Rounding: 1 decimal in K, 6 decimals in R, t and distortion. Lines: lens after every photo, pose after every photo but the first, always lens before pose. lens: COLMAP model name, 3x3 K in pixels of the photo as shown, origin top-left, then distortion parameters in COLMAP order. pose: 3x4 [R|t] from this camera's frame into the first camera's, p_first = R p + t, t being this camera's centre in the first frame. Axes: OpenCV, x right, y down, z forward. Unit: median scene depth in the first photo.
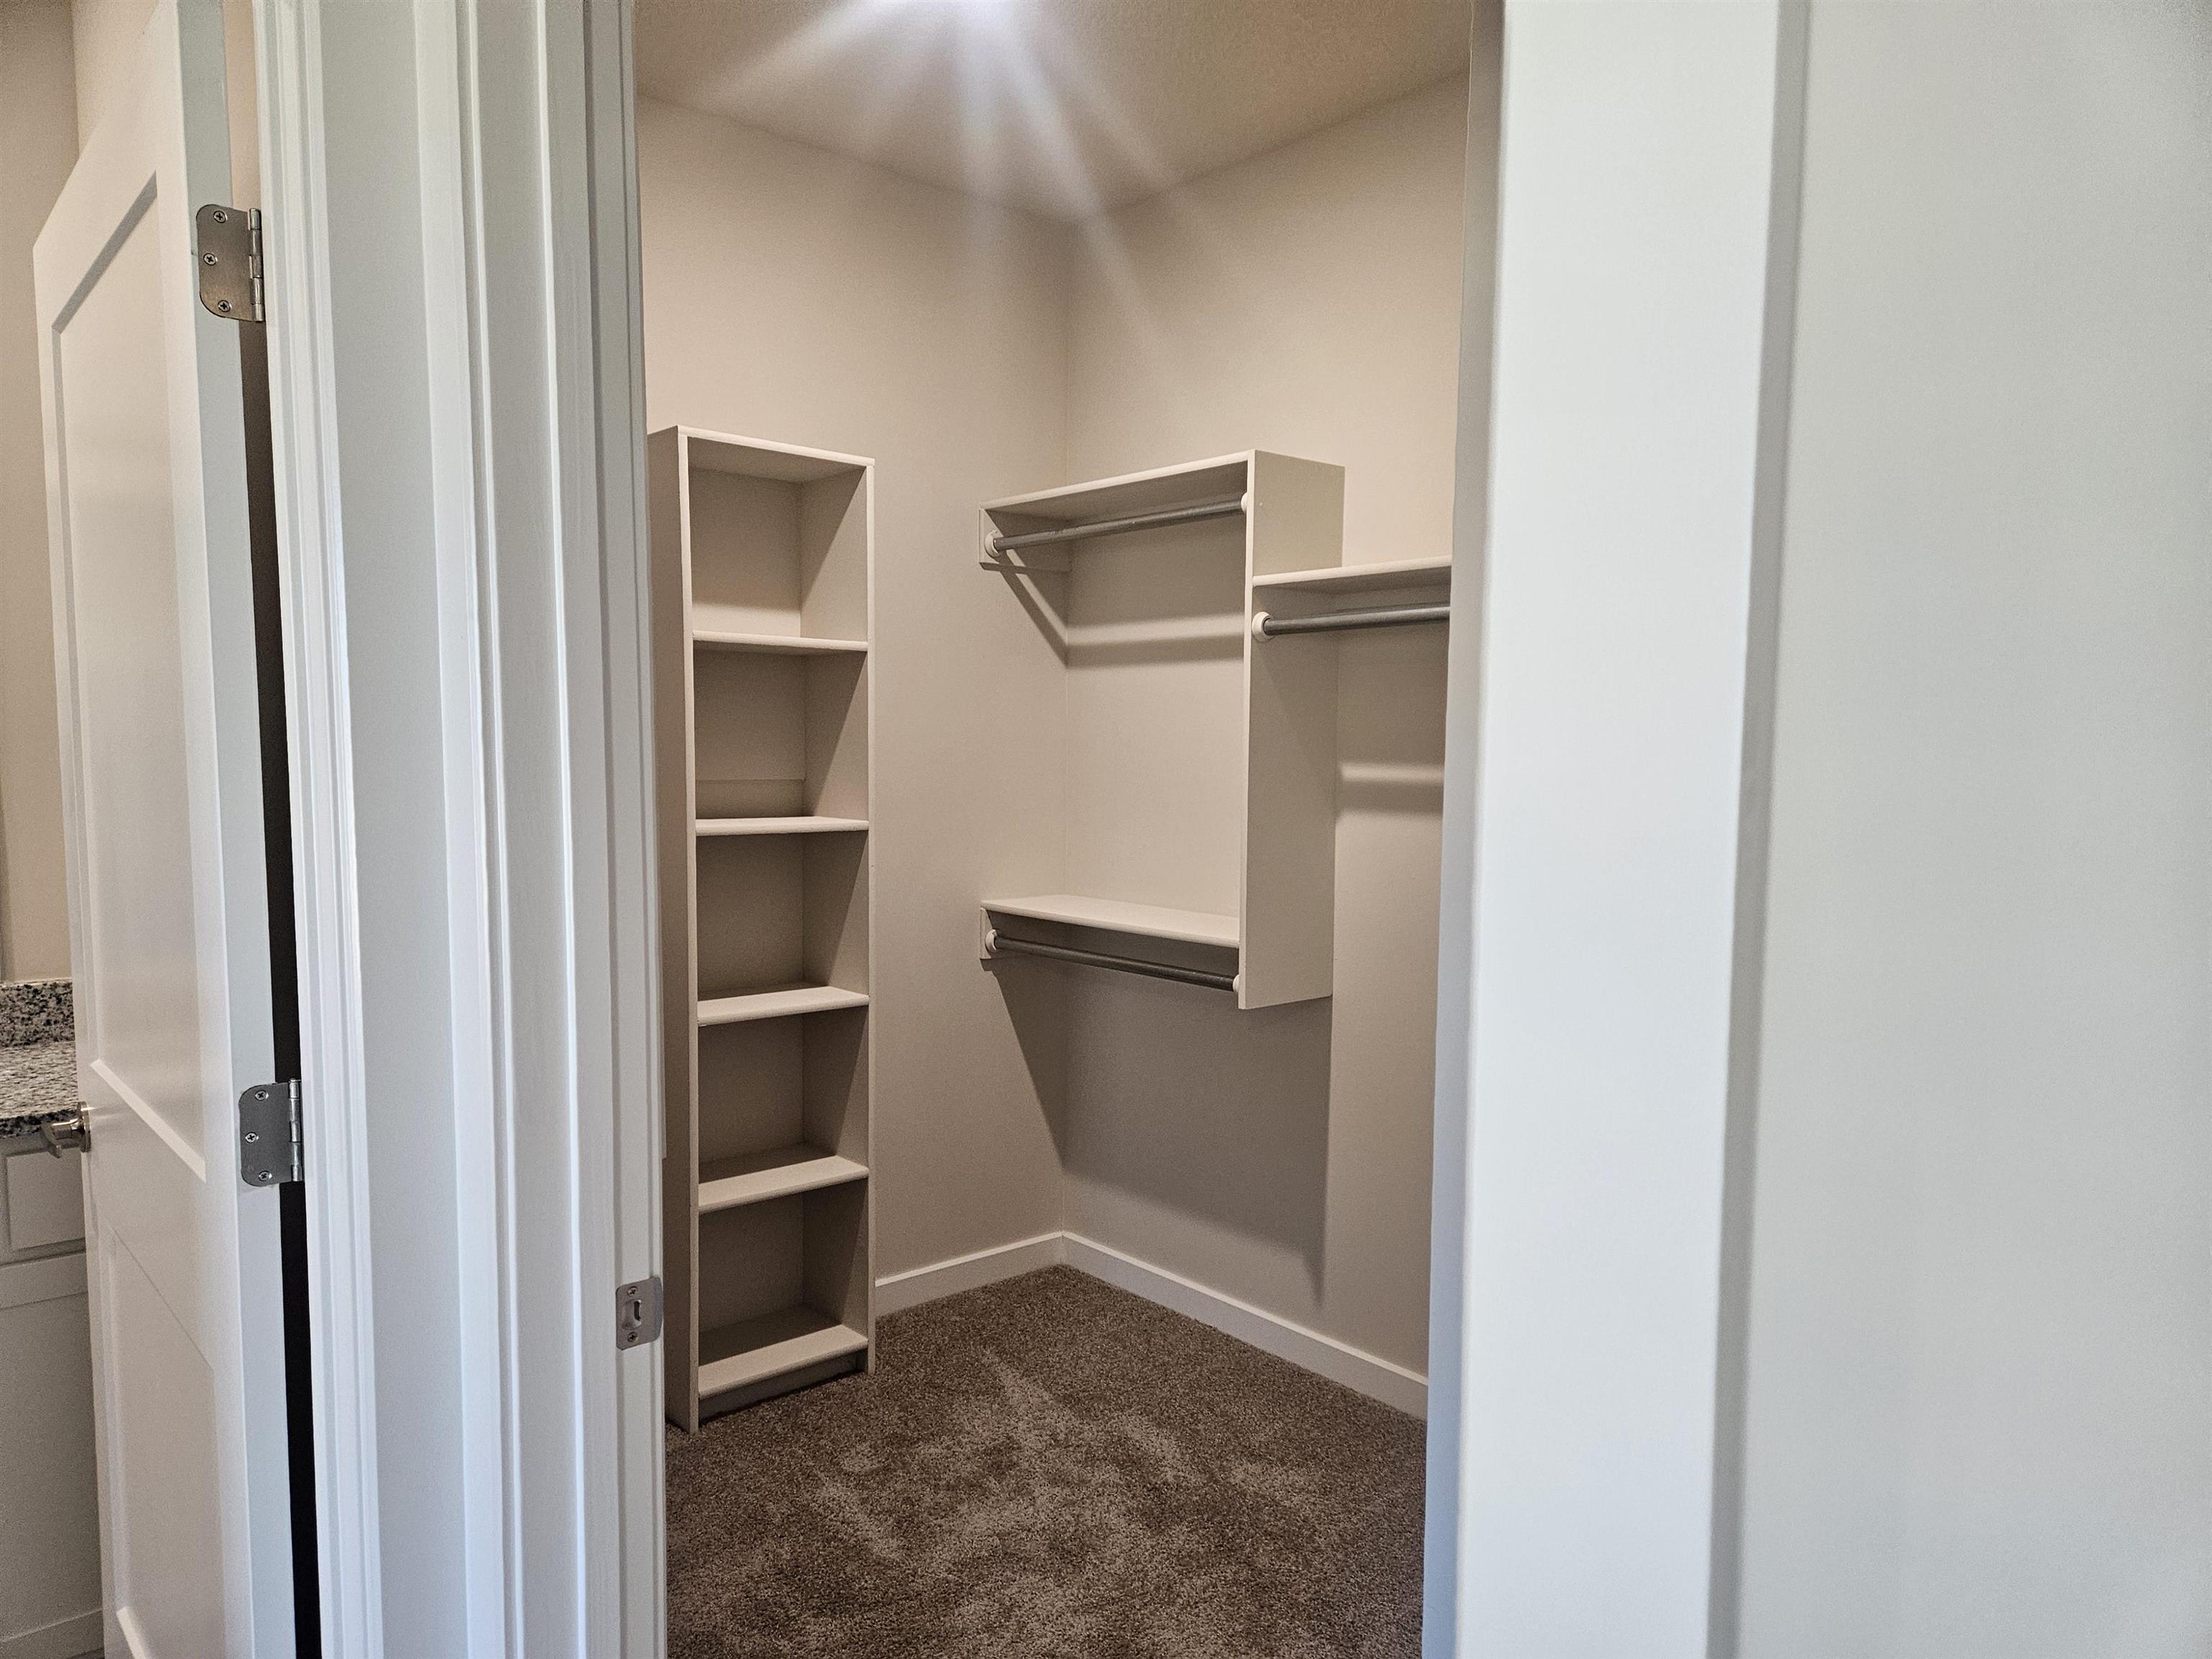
lens RADIAL K [[1473.3, 0, 1110.7], [0, 1473.3, 831.6], [0, 0, 1]] dist [0.055279, -0.035193]
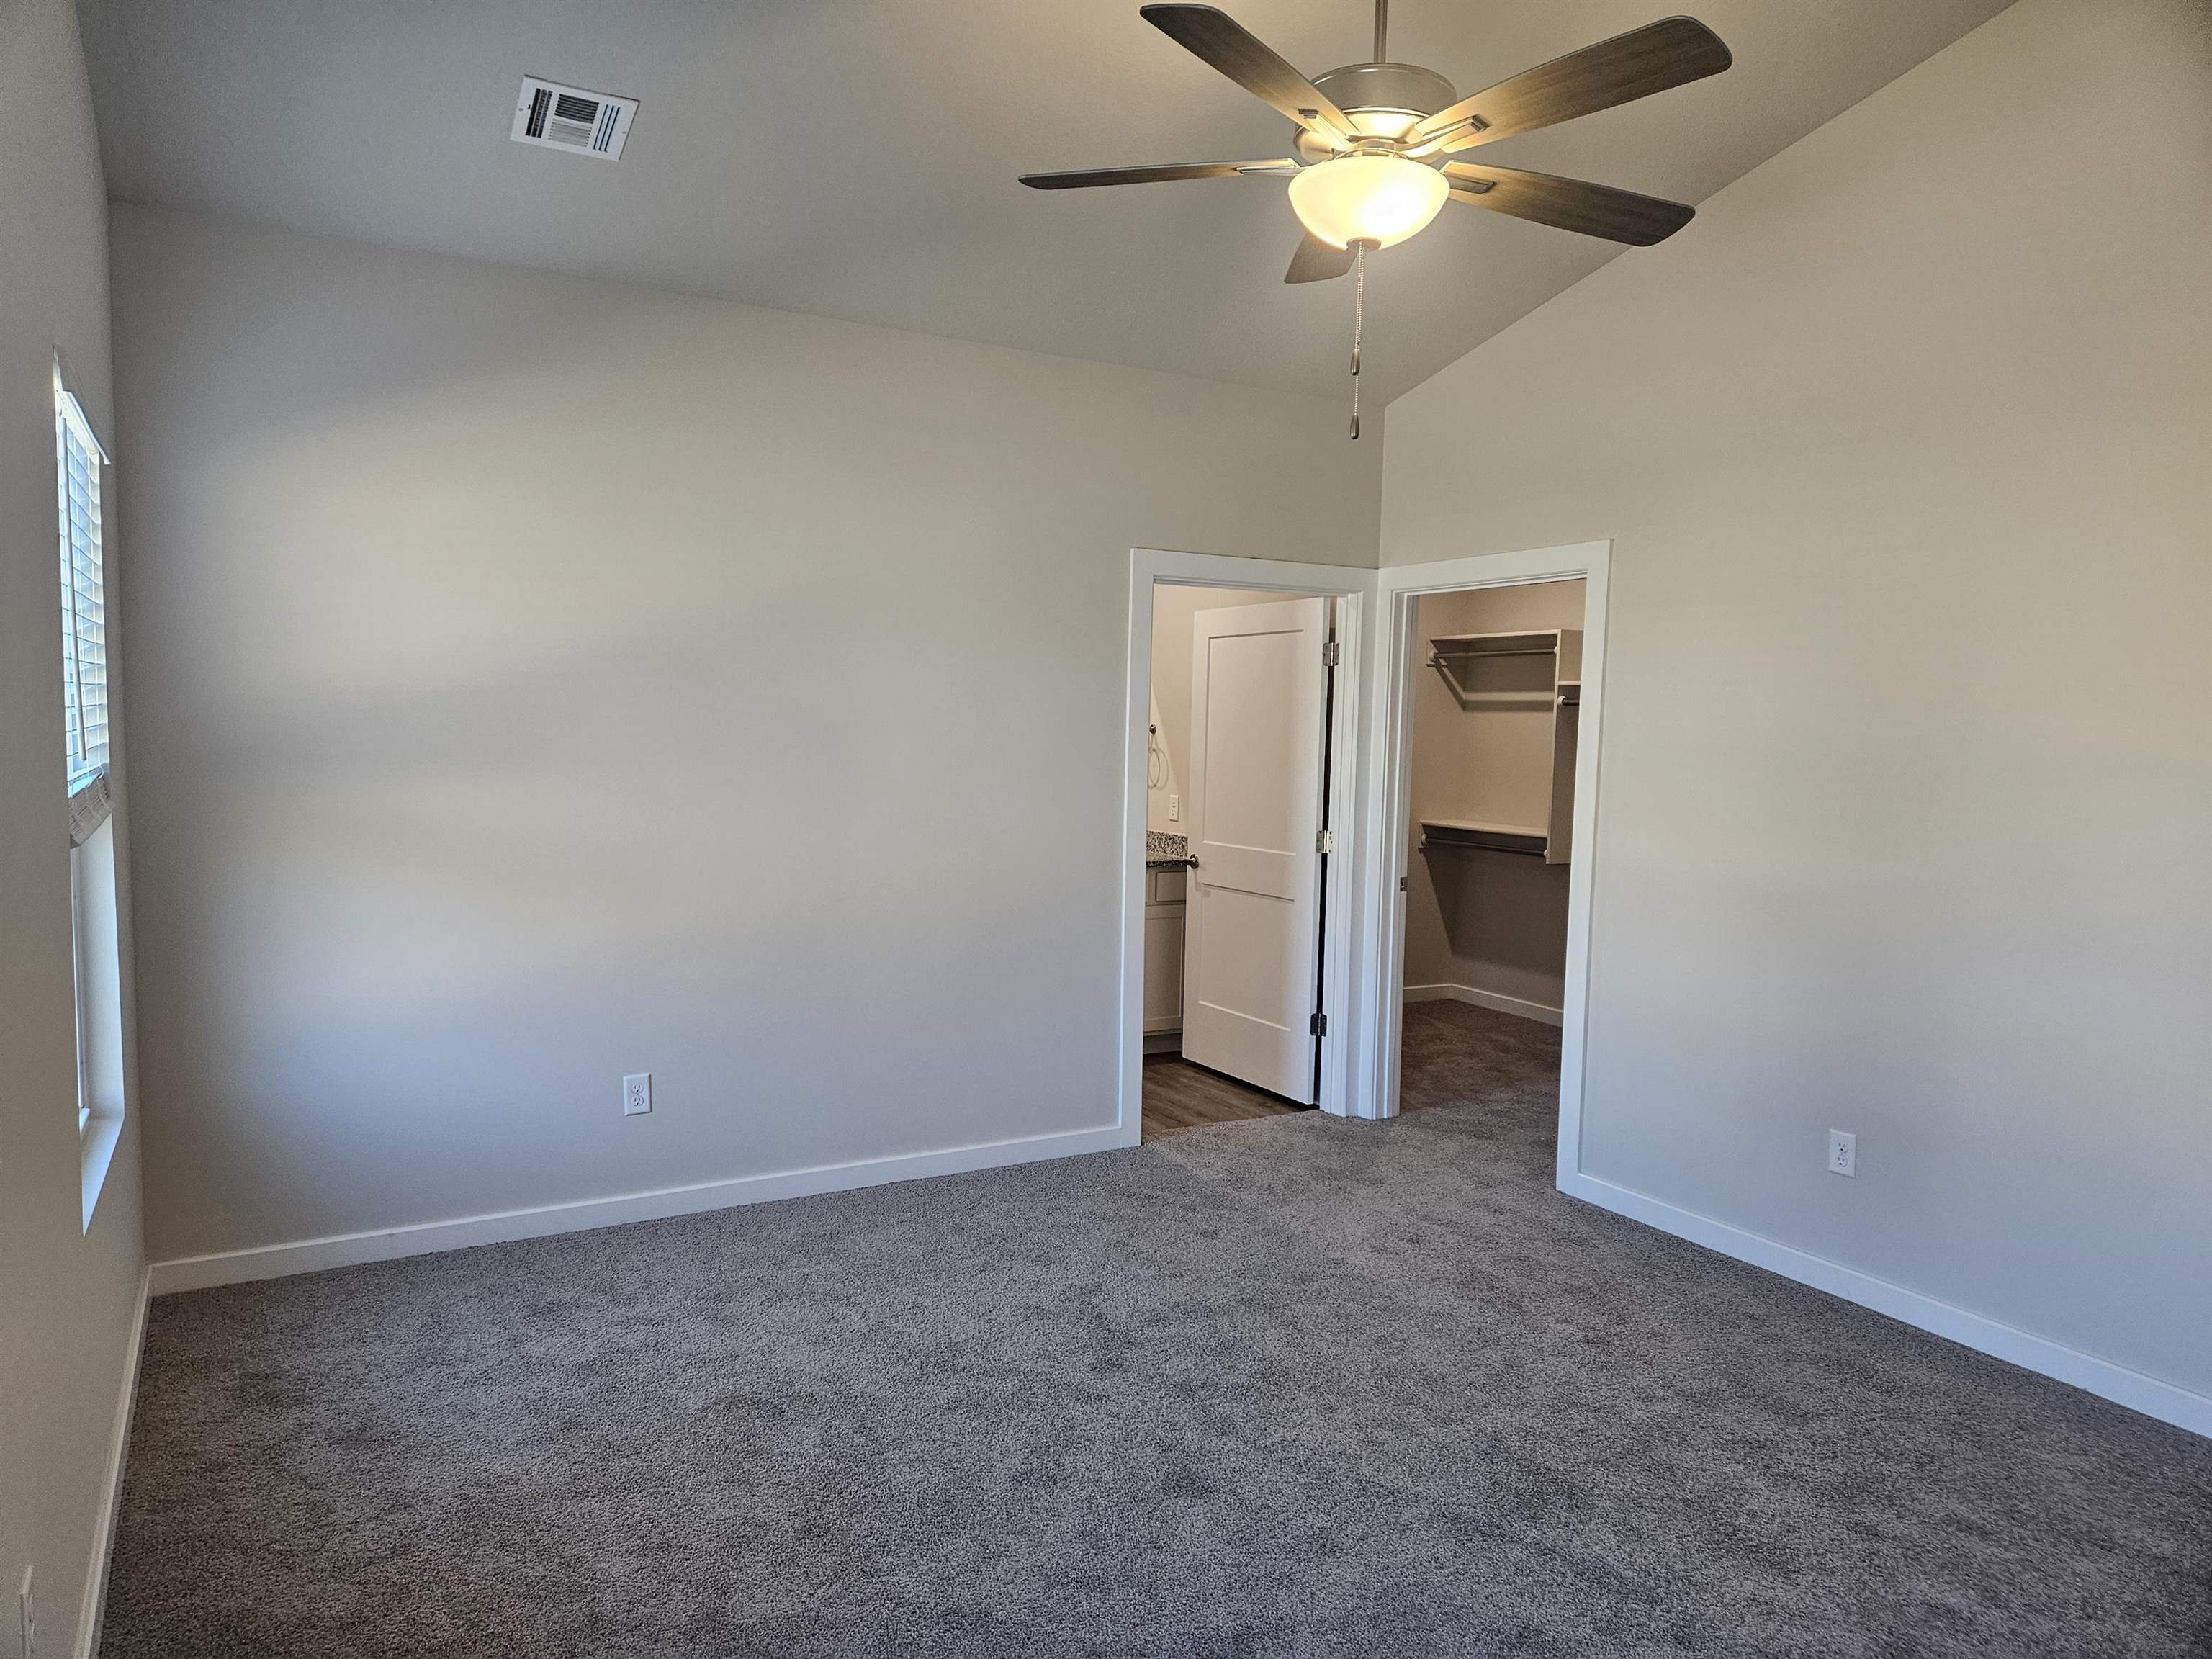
lens RADIAL K [[1473.3, 0, 1082.1], [0, 1473.3, 834.7], [0, 0, 1]] dist [0.055279, -0.035193]
pose [[0.978645, 0.024914, -0.204040, -0.134963], [-0.022392, 0.999642, 0.014662, 0.049603], [0.204332, -0.009780, 0.978853, -1.253478]]
